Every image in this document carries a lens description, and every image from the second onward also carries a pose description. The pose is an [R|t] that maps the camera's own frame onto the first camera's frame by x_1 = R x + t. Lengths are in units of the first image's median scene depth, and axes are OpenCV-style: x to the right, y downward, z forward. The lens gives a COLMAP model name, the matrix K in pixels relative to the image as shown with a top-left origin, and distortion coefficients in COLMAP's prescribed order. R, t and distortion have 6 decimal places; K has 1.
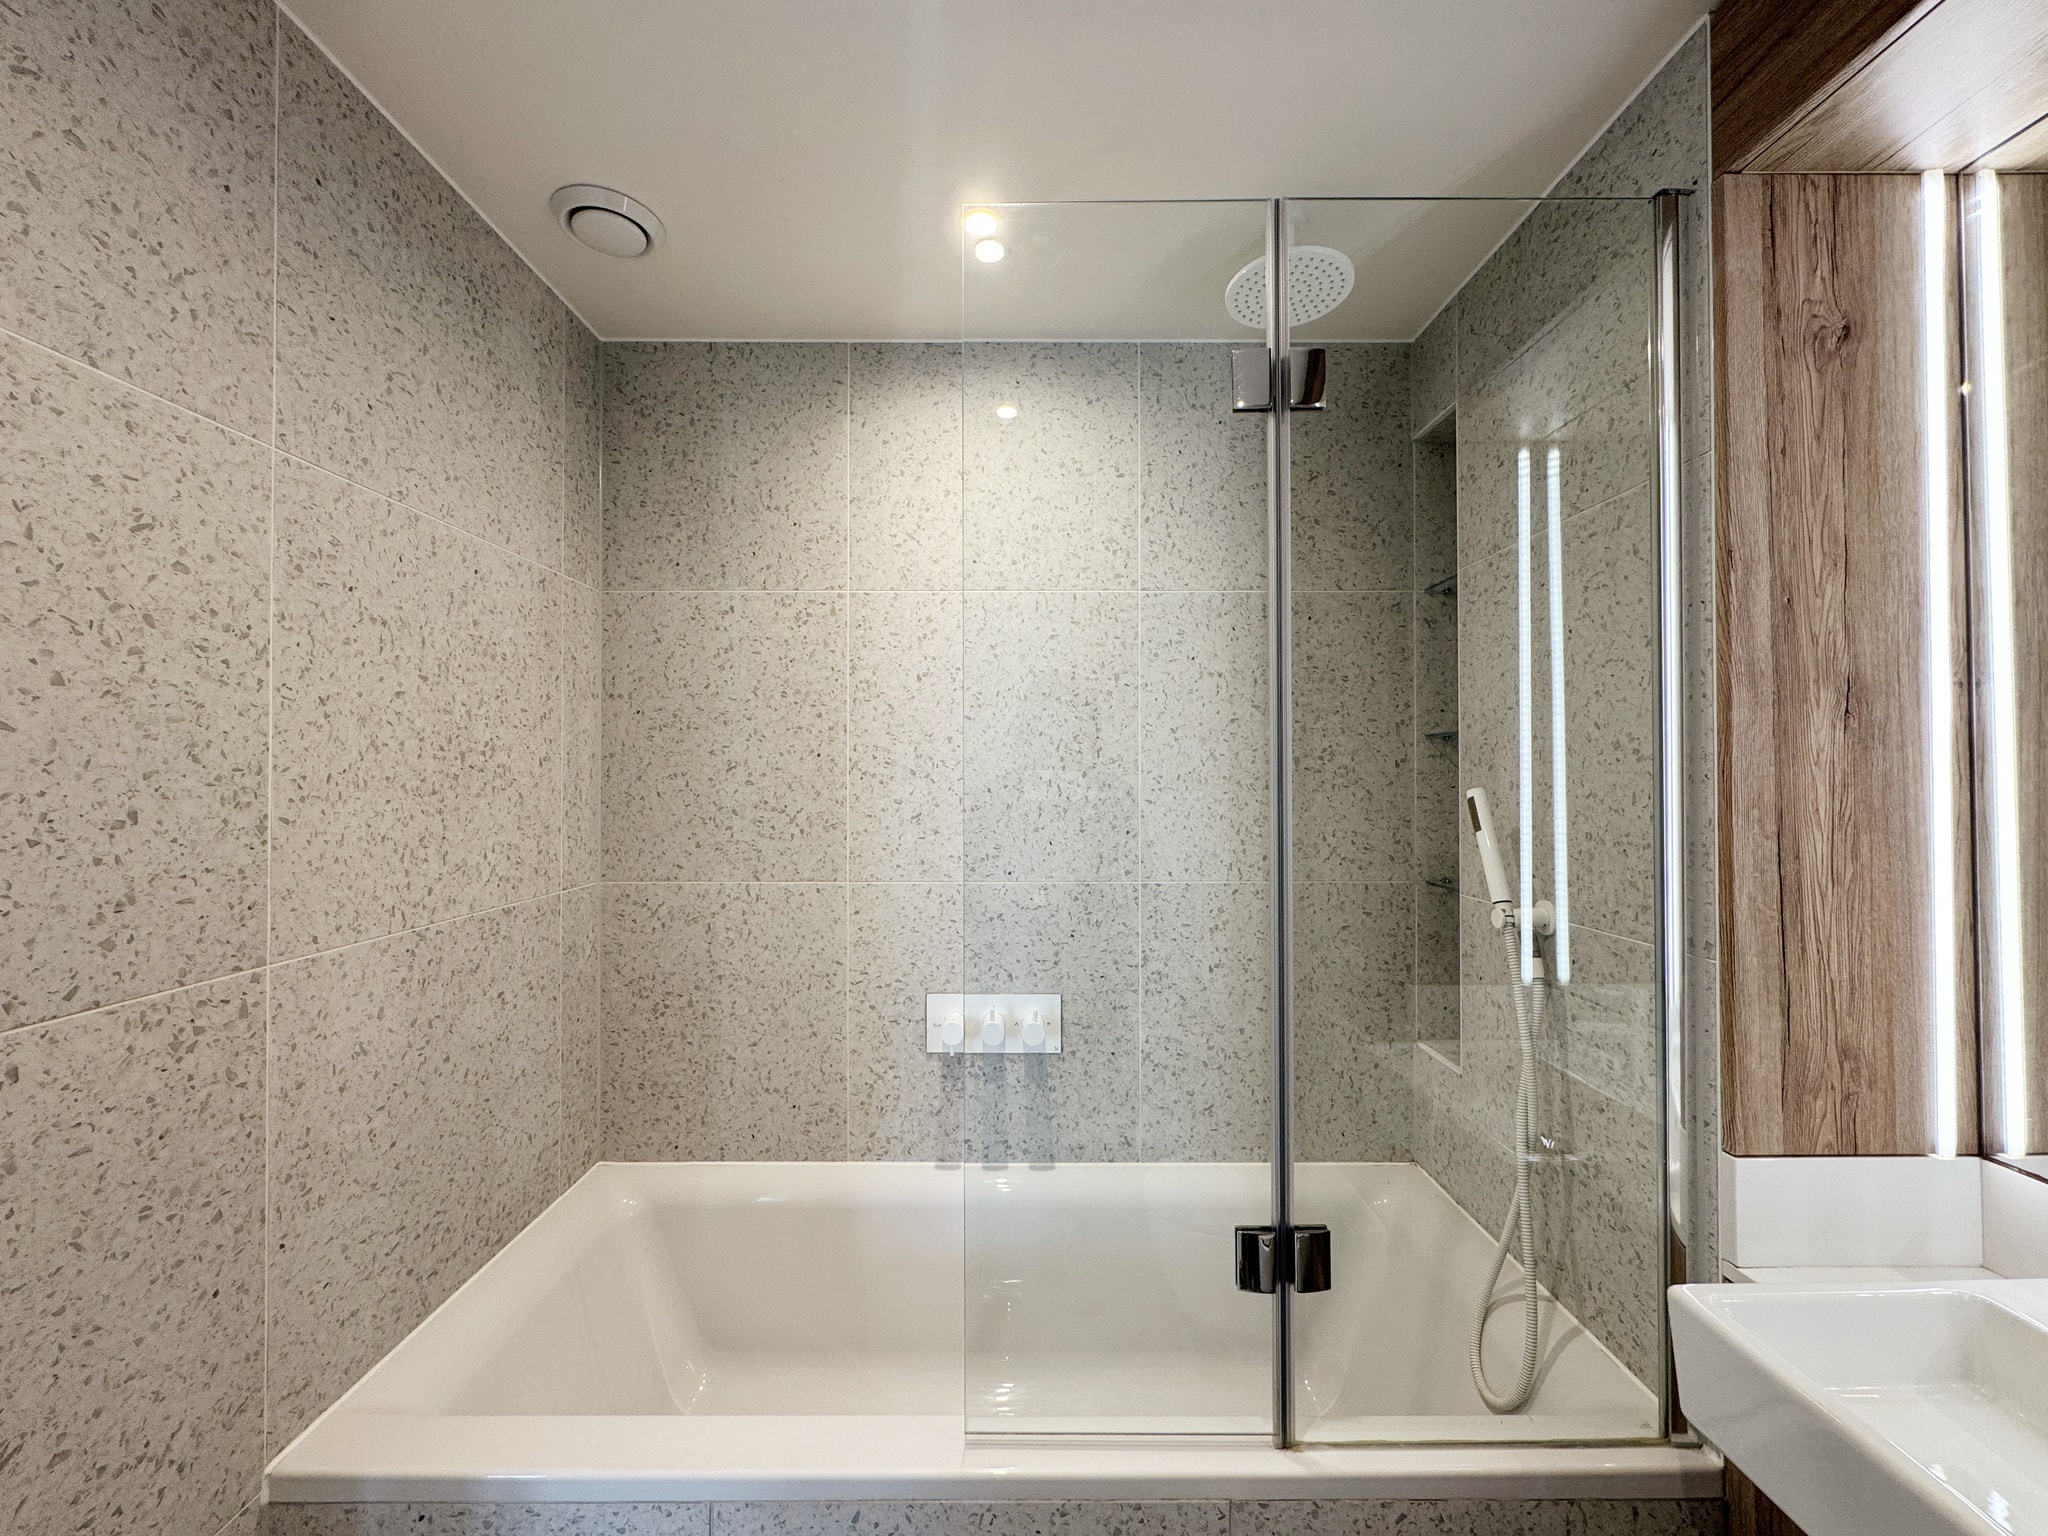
lens RADIAL K [[816.9, 0, 1023.2], [0, 816.9, 769.6], [0, 0, 1]] dist [-0.003756, 0.000819]
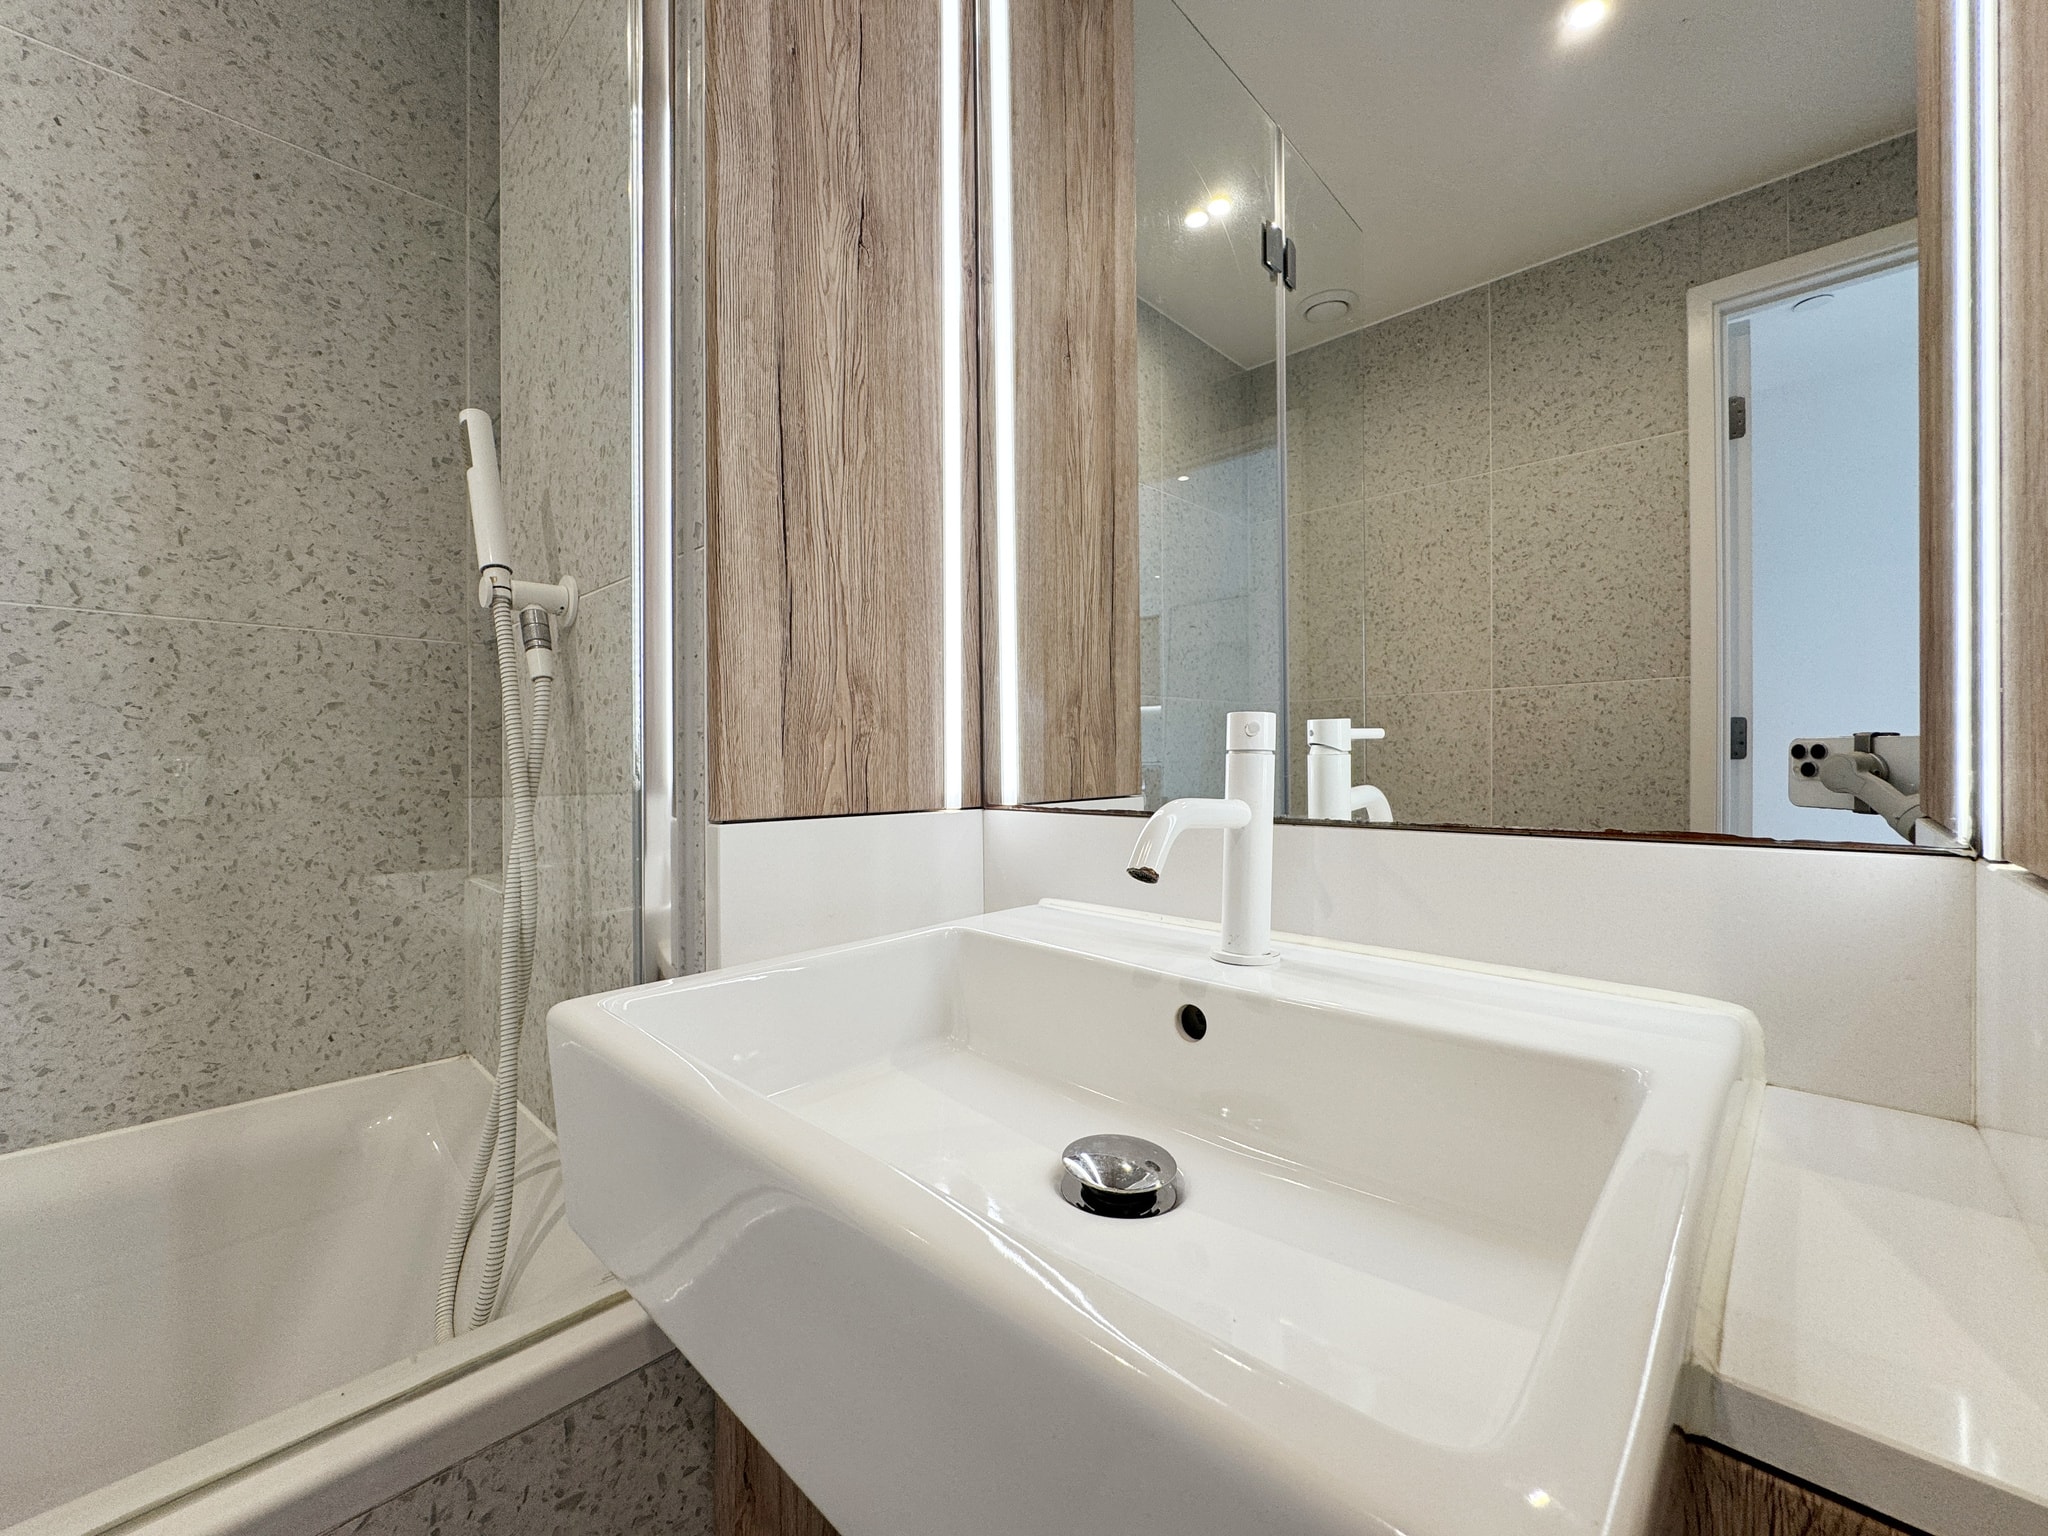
lens RADIAL K [[816.9, 0, 1024.8], [0, 816.9, 769.5], [0, 0, 1]] dist [-0.003756, 0.000819]
pose [[0.691296, -0.002166, 0.722568, 0.484194], [-0.004838, 0.999959, 0.007626, 0.367700], [-0.722555, -0.008768, 0.691258, 0.300632]]
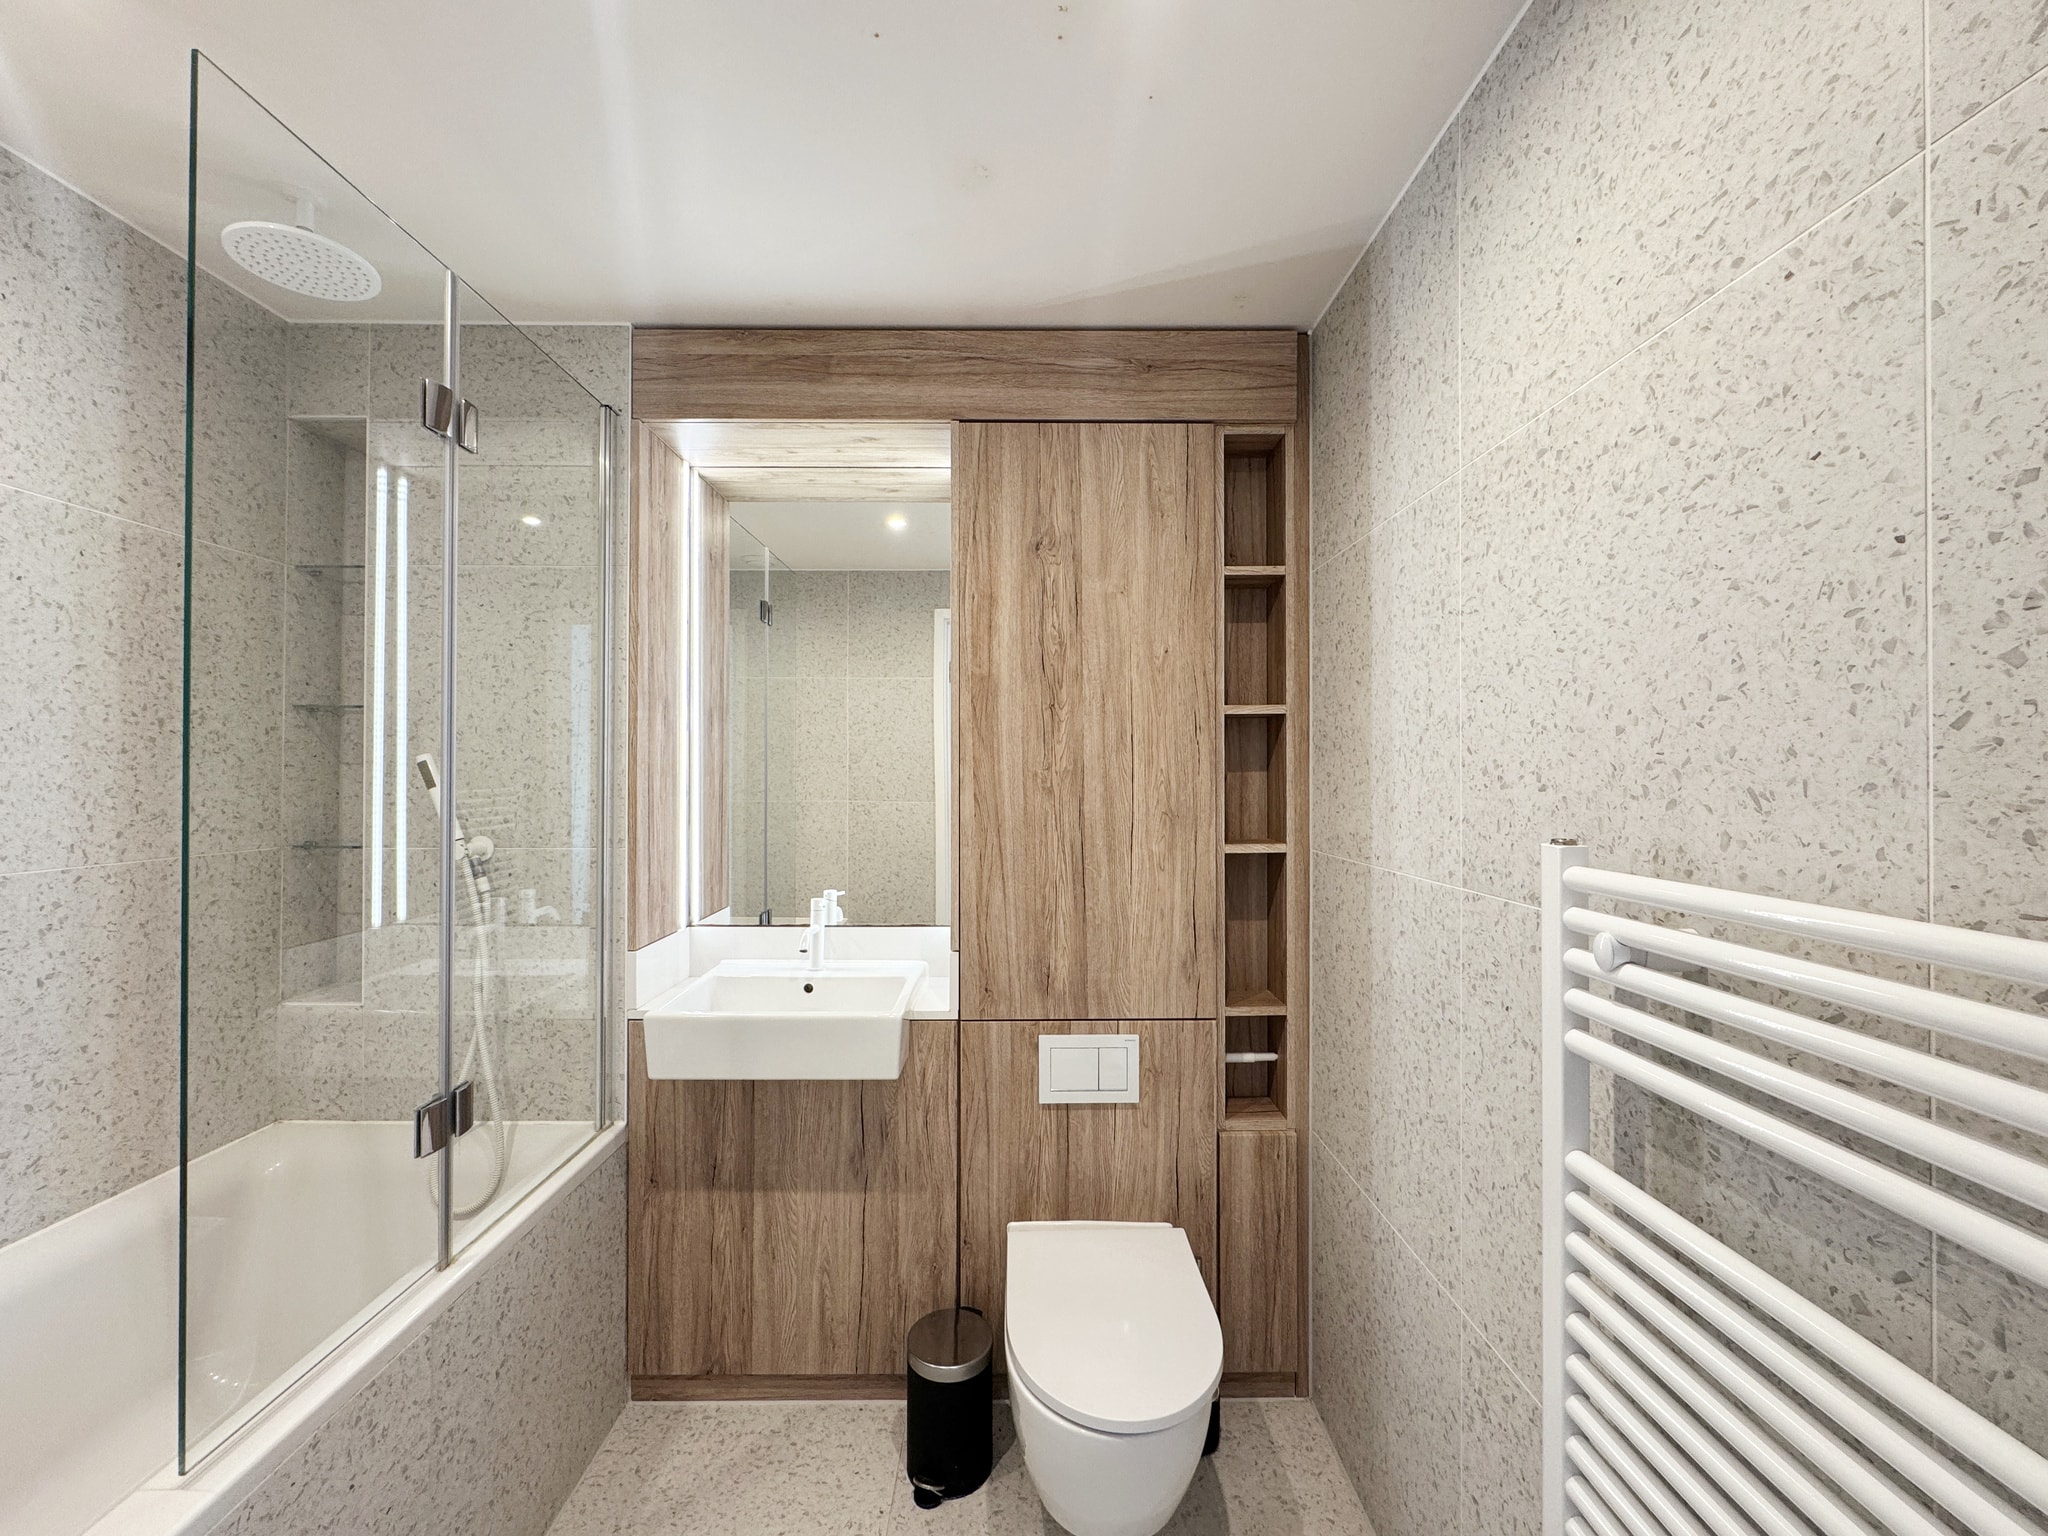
lens RADIAL K [[816.9, 0, 1024.0], [0, 816.9, 770.3], [0, 0, 1]] dist [-0.003756, 0.000819]
pose [[-0.006427, 0.005088, 0.999966, -0.863928], [-0.013107, 0.999901, -0.005172, 0.052956], [-0.999893, -0.013140, -0.006360, 0.112961]]
